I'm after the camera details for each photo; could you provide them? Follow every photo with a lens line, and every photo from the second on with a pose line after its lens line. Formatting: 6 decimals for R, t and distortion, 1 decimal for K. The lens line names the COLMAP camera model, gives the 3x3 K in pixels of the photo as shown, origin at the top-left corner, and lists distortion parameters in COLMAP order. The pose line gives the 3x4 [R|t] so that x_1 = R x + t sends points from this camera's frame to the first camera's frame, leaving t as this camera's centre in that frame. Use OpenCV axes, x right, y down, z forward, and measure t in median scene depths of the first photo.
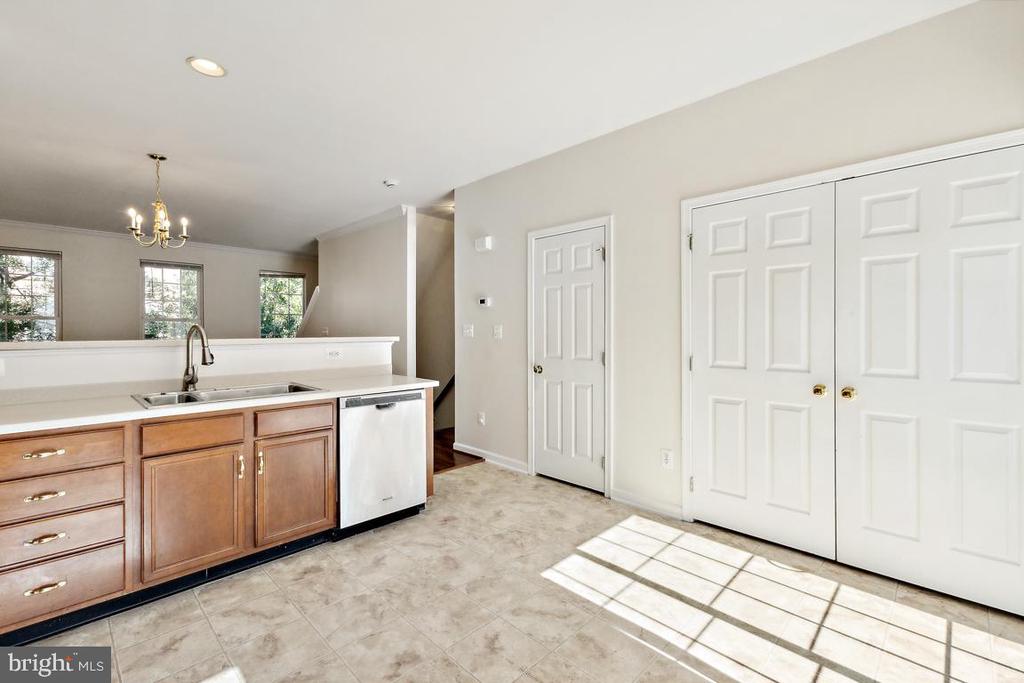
lens RADIAL K [[441.7, 0, 511.3], [0, 441.7, 337.8], [0, 0, 1]] dist [0.004270, 0.000233]
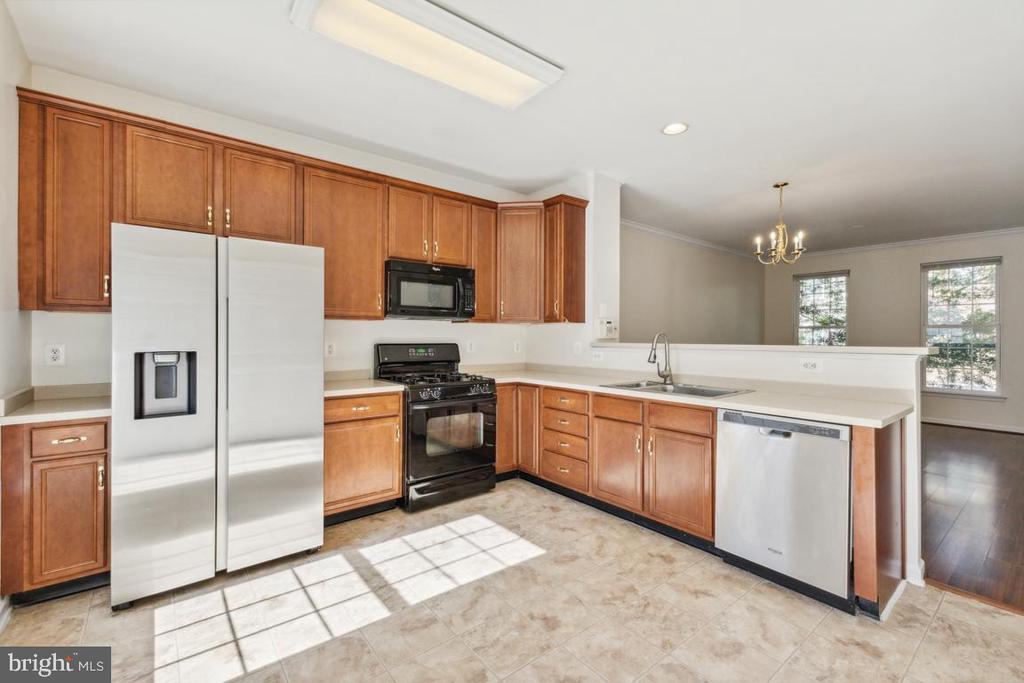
lens RADIAL K [[444.9, 0, 518.1], [0, 444.9, 338.2], [0, 0, 1]] dist [0.001808, 0.000111]
pose [[-0.110927, 0.003749, -0.993822, 0.618703], [-0.021071, 0.999759, 0.006123, -0.010446], [0.993605, 0.021620, -0.110821, 0.695128]]
